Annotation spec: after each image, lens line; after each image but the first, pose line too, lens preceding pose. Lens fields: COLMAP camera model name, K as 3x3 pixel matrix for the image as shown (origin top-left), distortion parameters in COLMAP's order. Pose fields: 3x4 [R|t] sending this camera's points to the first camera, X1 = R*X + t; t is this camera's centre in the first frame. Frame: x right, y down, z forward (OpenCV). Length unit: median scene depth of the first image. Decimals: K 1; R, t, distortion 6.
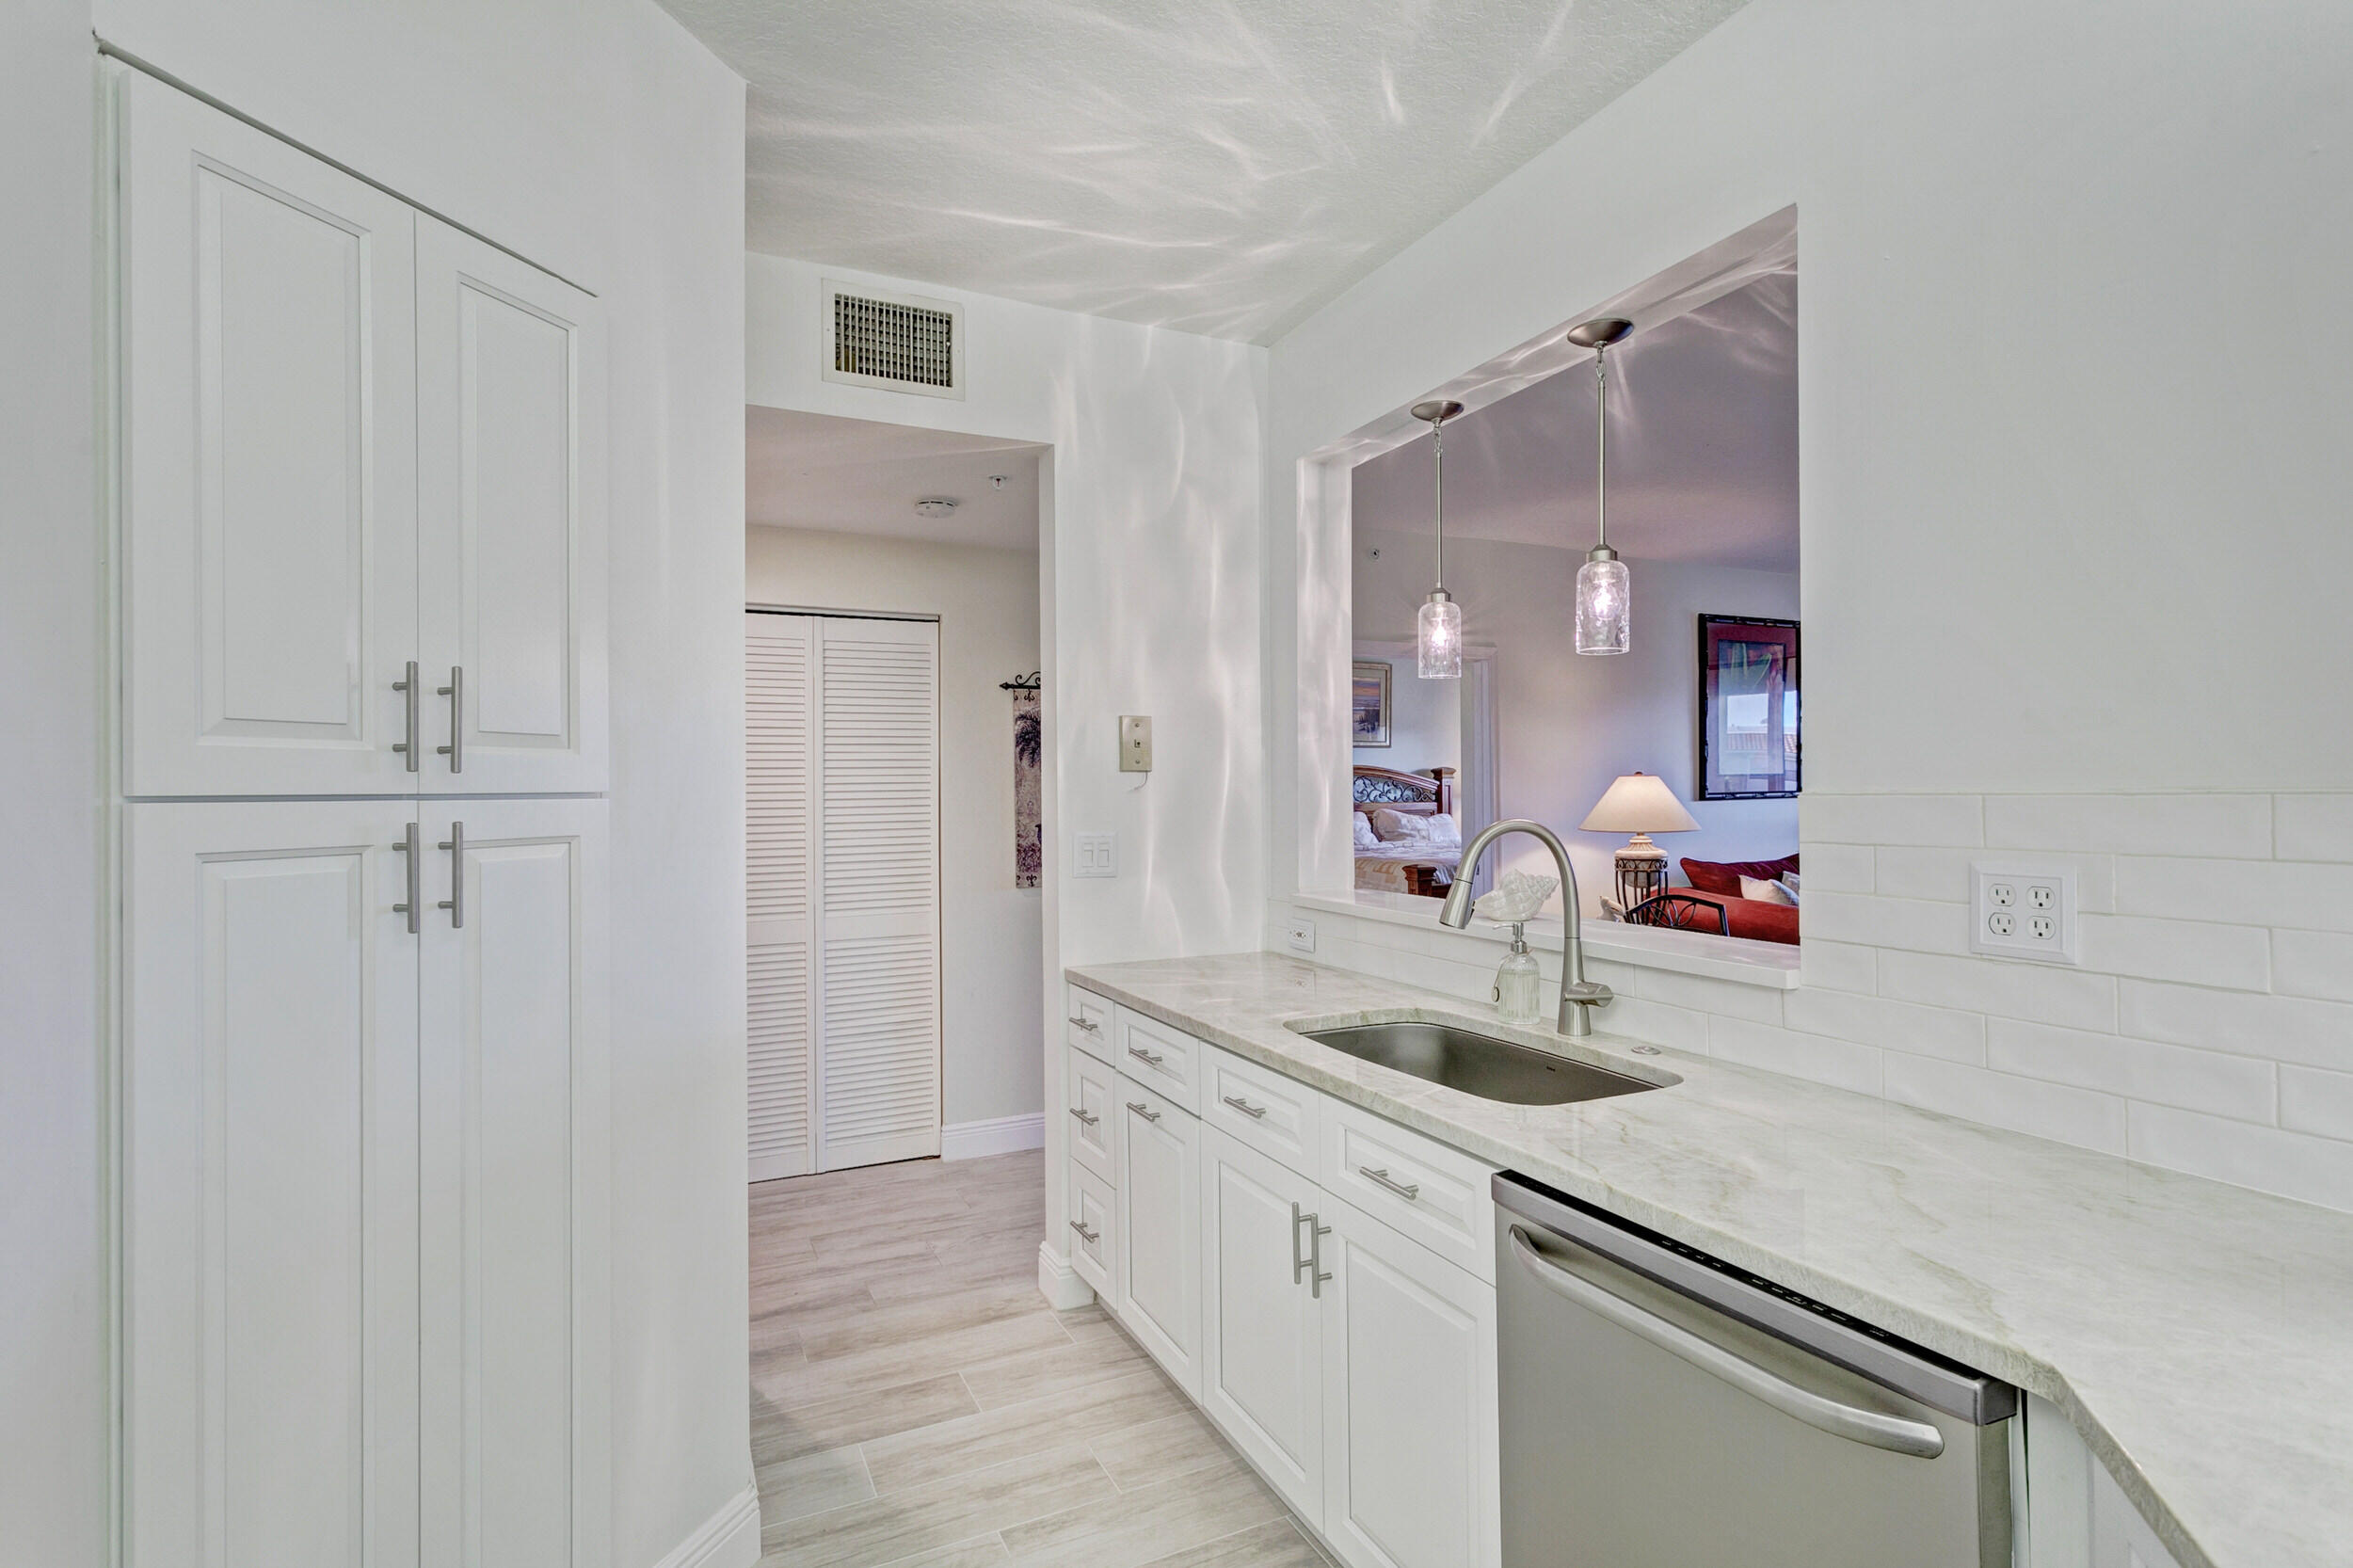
lens RADIAL K [[1145.1, 0, 1186.1], [0, 1145.1, 795.8], [0, 0, 1]] dist [0.003687, 0.000894]
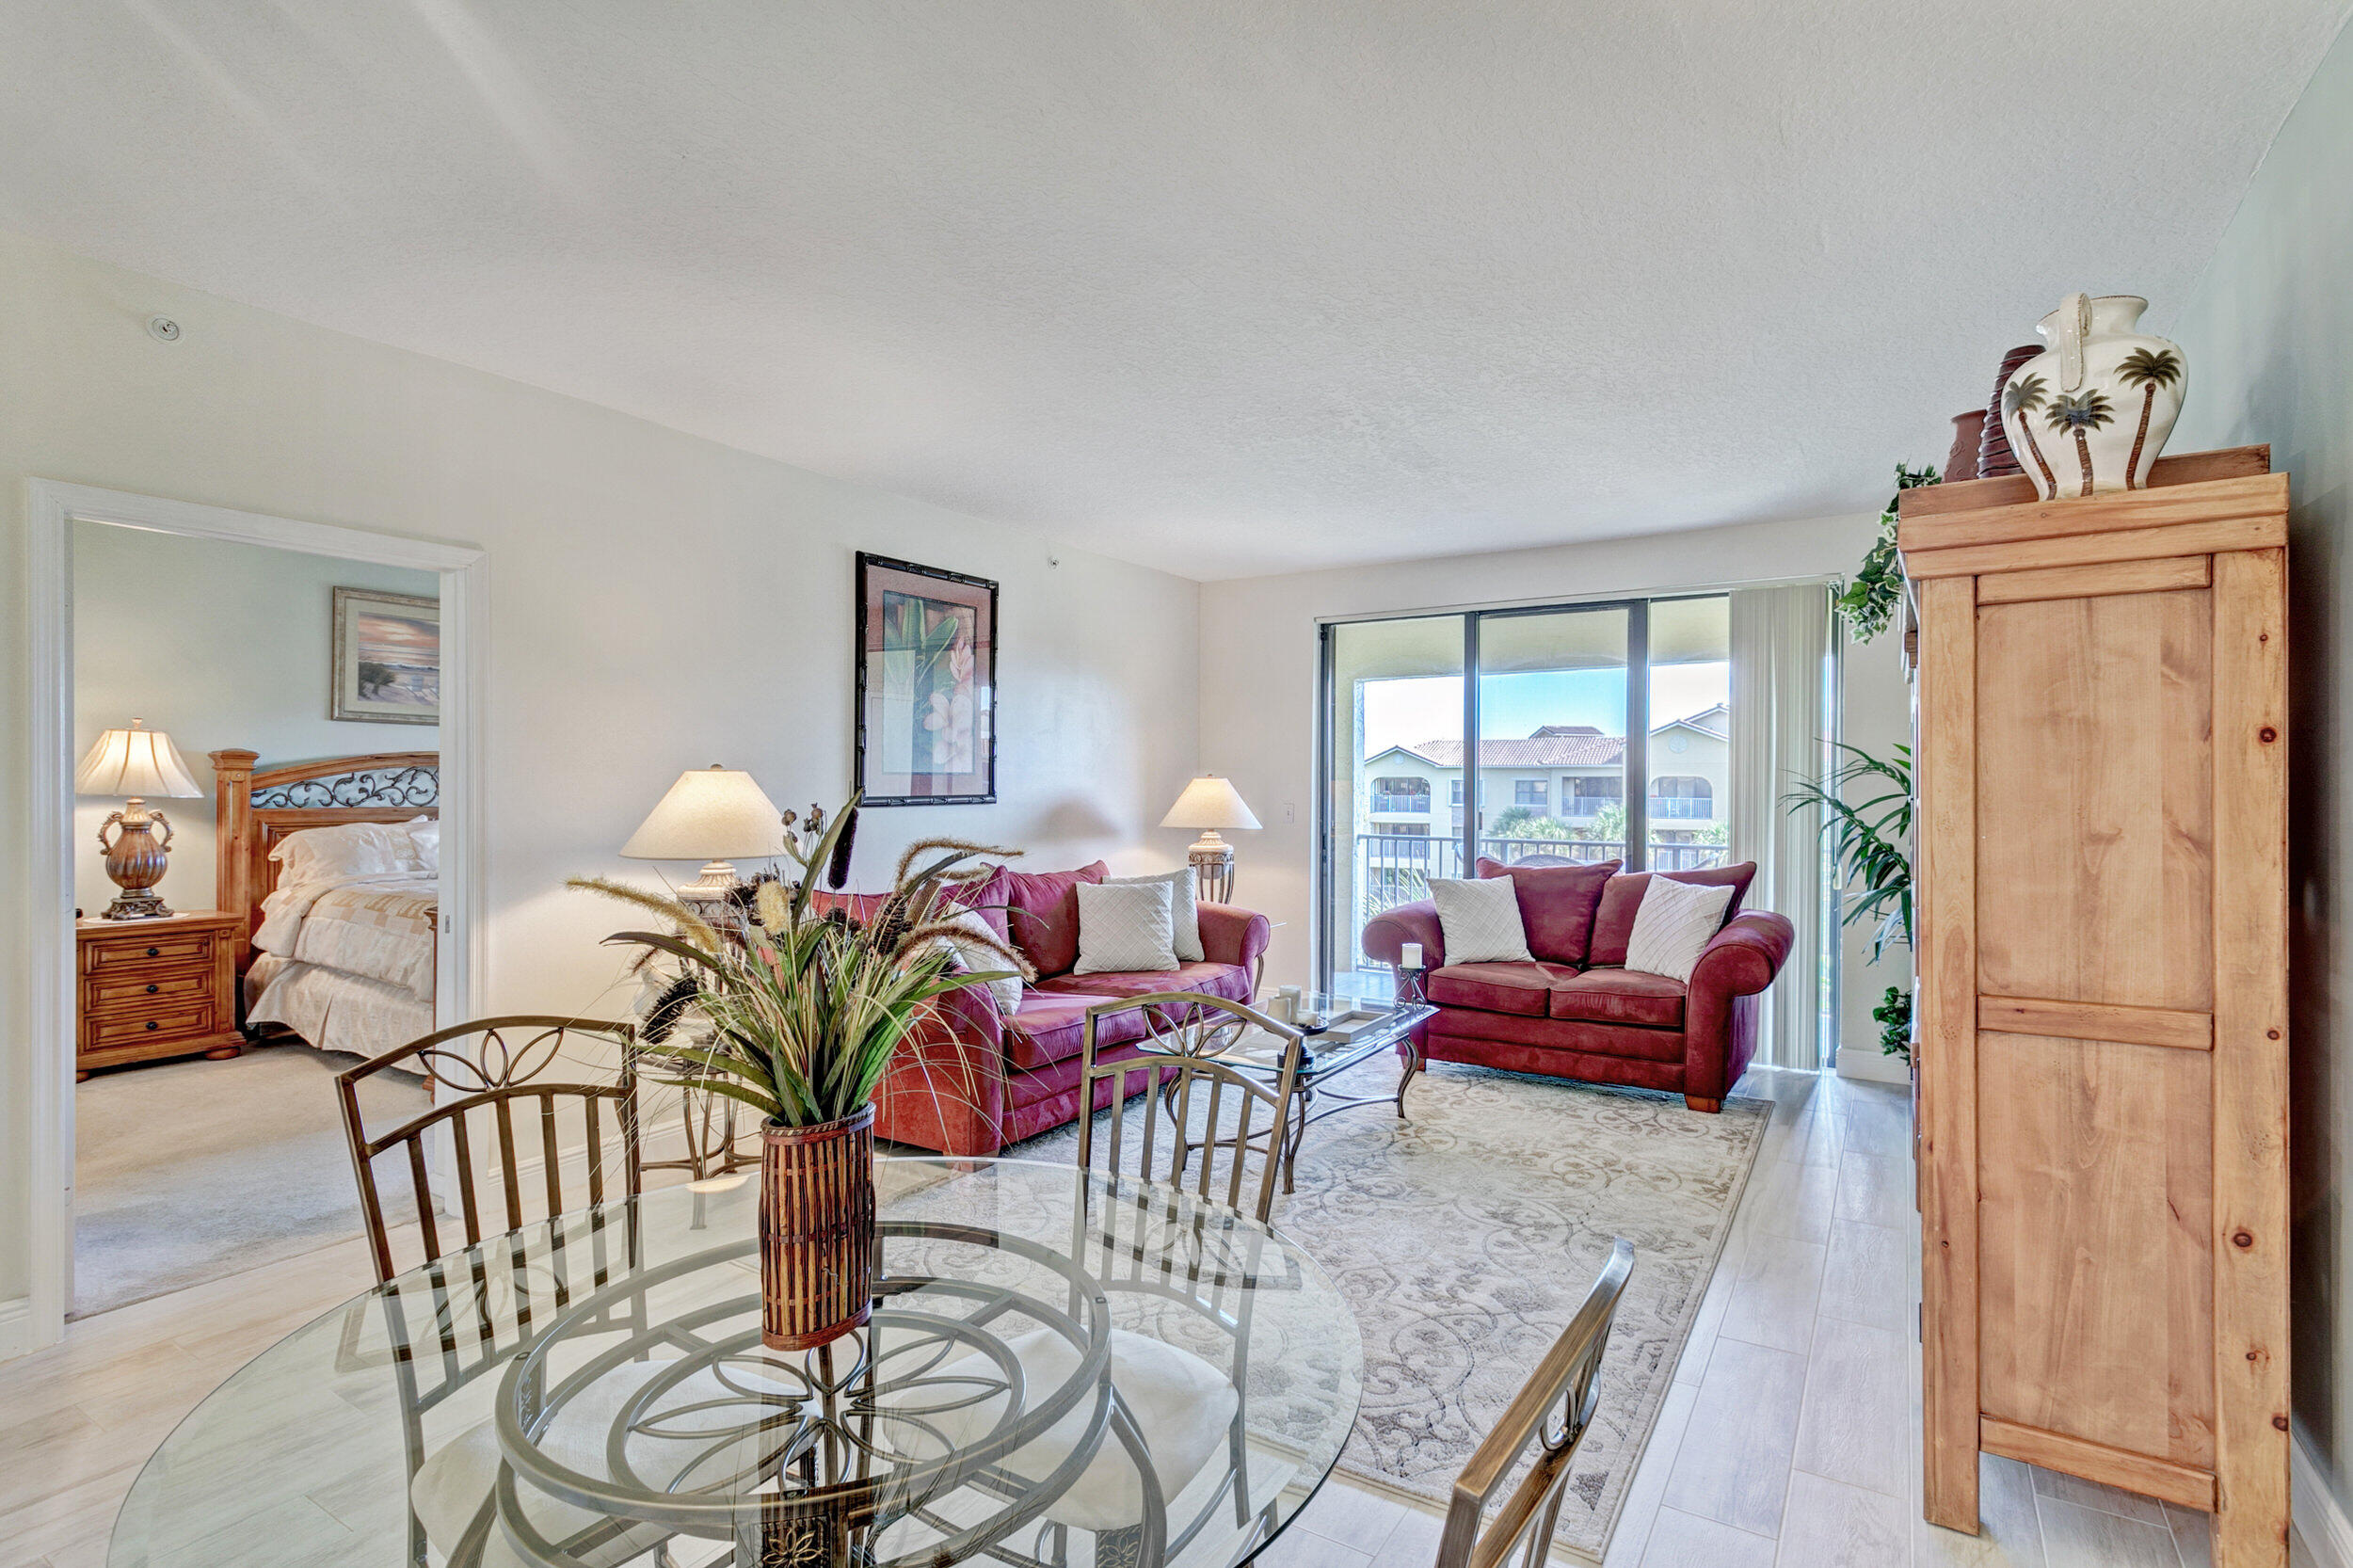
lens RADIAL K [[1145.1, 0, 1186.1], [0, 1145.1, 795.8], [0, 0, 1]] dist [0.003687, 0.000894]
pose [[0.844903, 0.006999, 0.534874, 0.474263], [-0.006750, 0.999974, -0.002423, -0.006188], [-0.534878, -0.001564, 0.844928, 0.547669]]
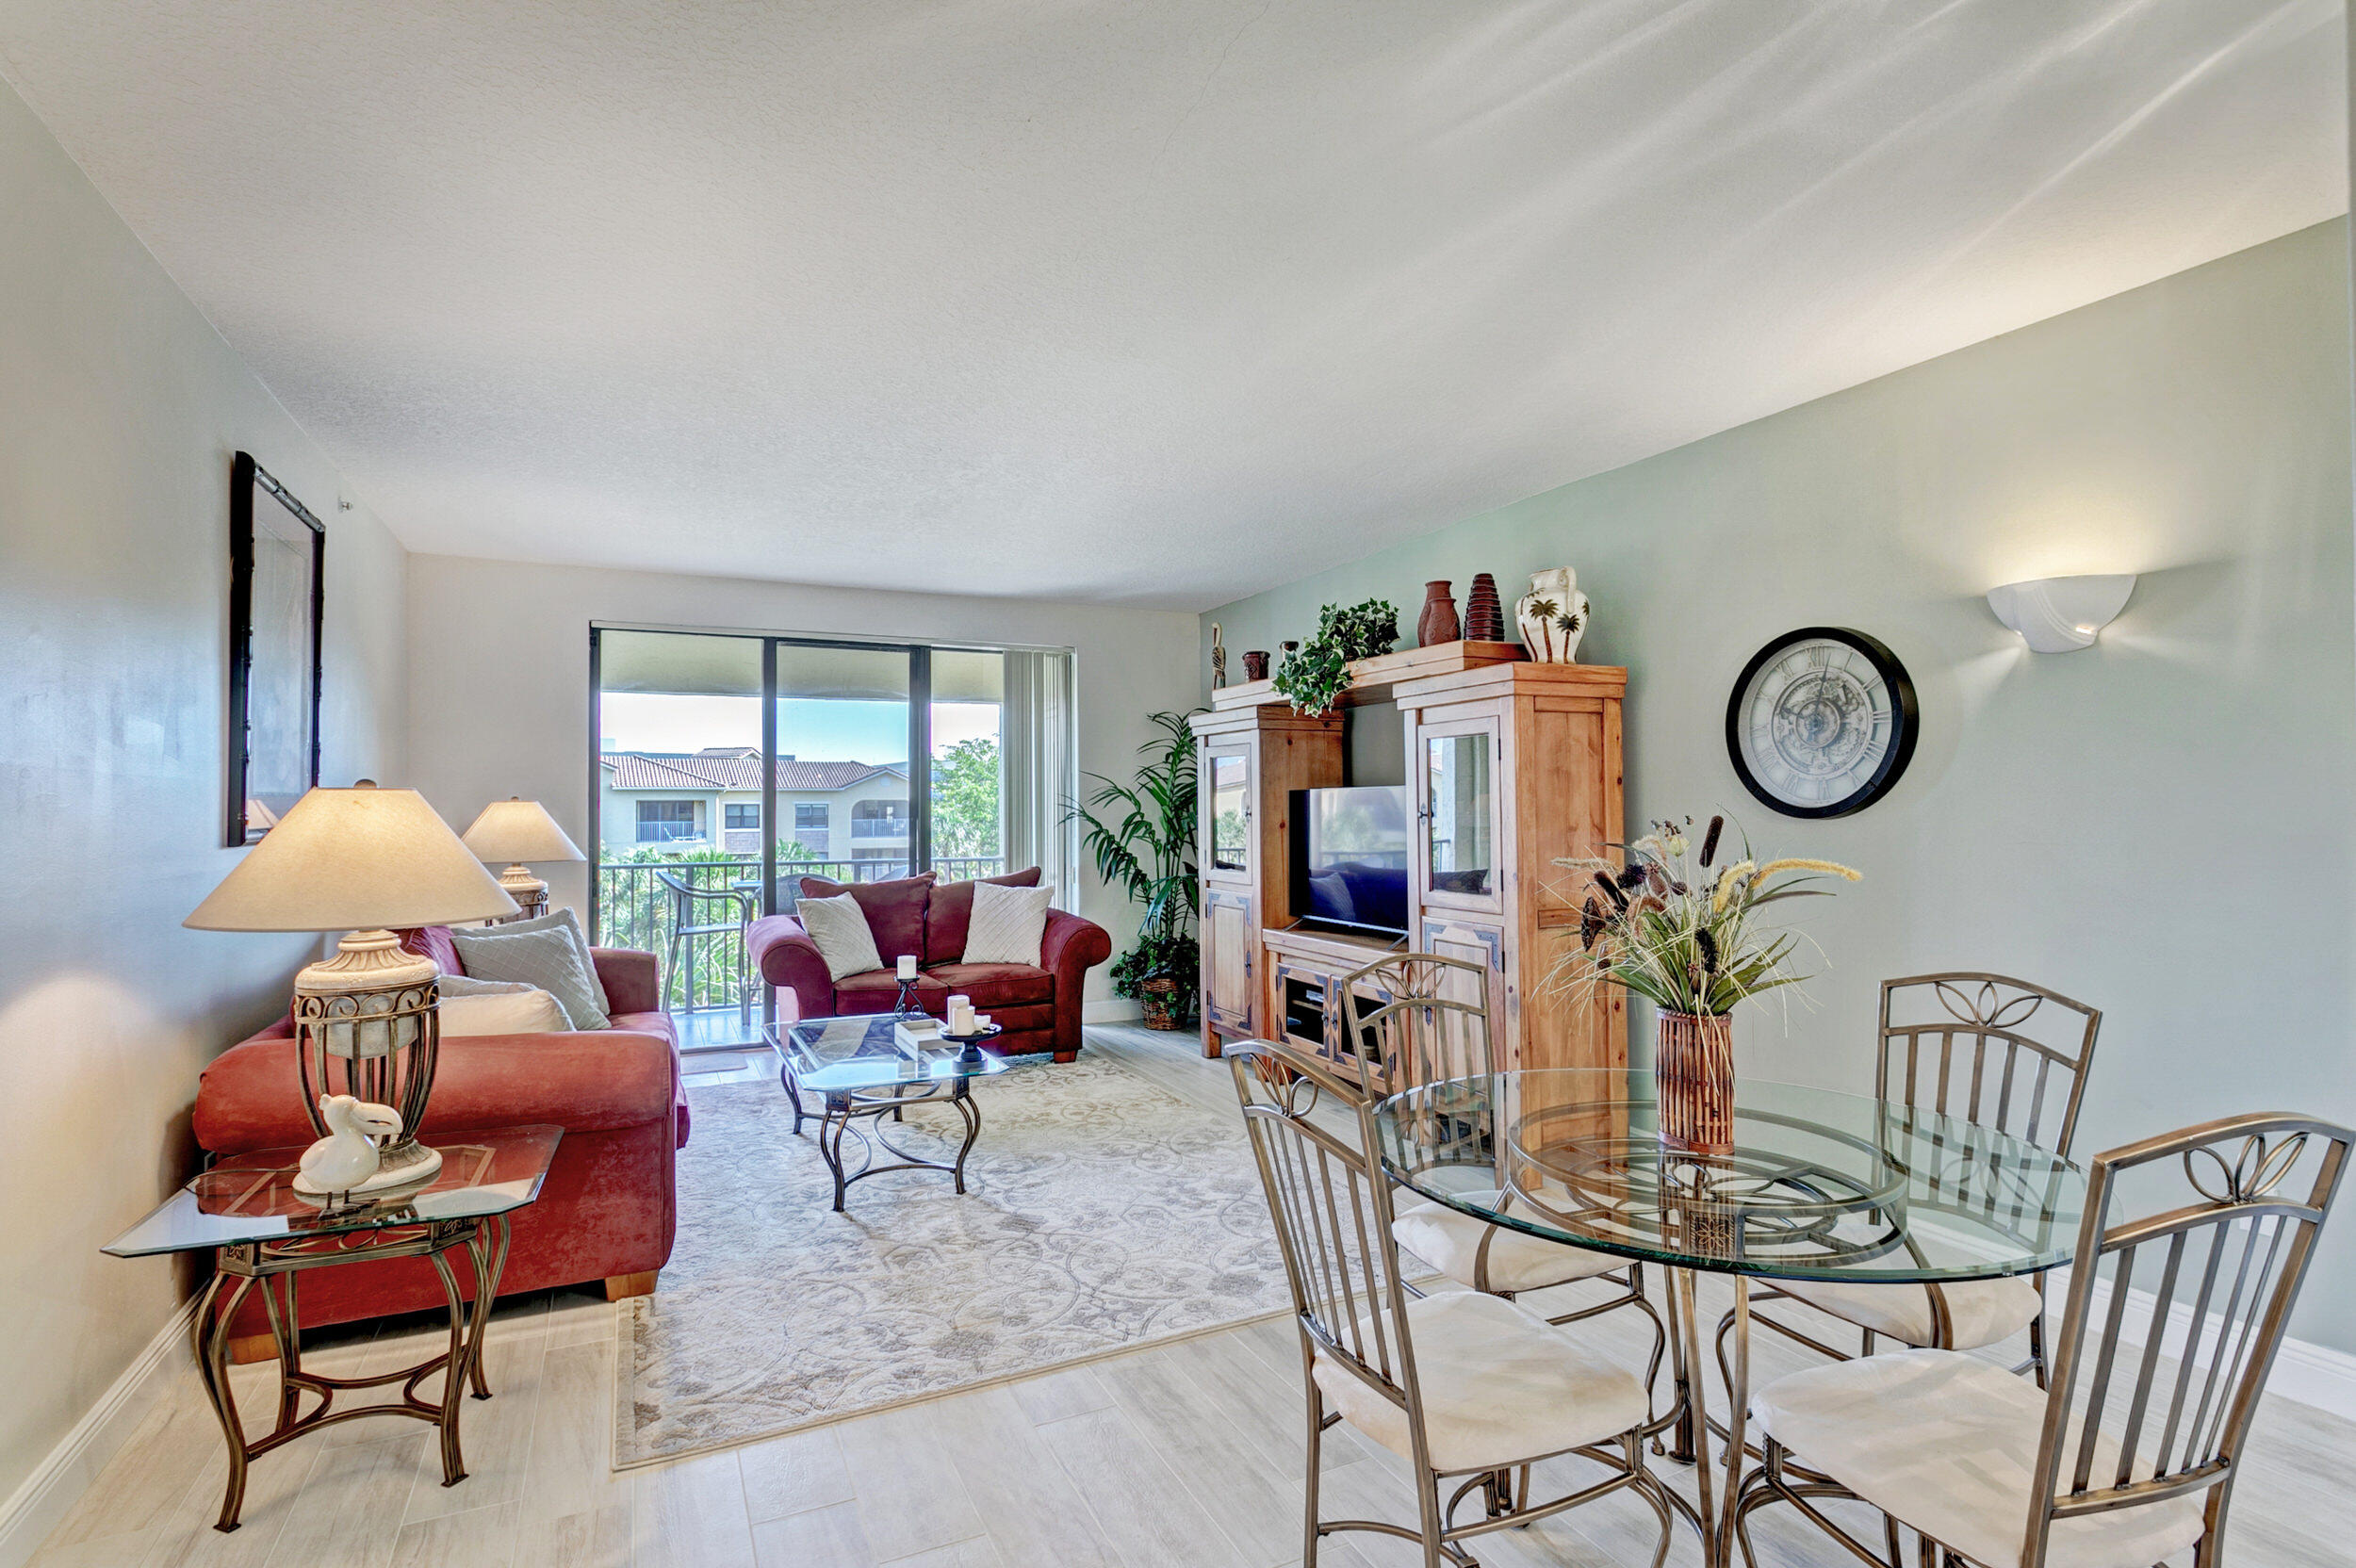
lens RADIAL K [[1146.6, 0, 1187.7], [0, 1146.6, 795.8], [0, 0, 1]] dist [0.003687, 0.000894]
pose [[-0.004007, 0.020484, 0.999782, -0.046050], [0.012347, 0.999715, -0.020433, -0.004187], [-0.999916, 0.012263, -0.004258, 1.222447]]
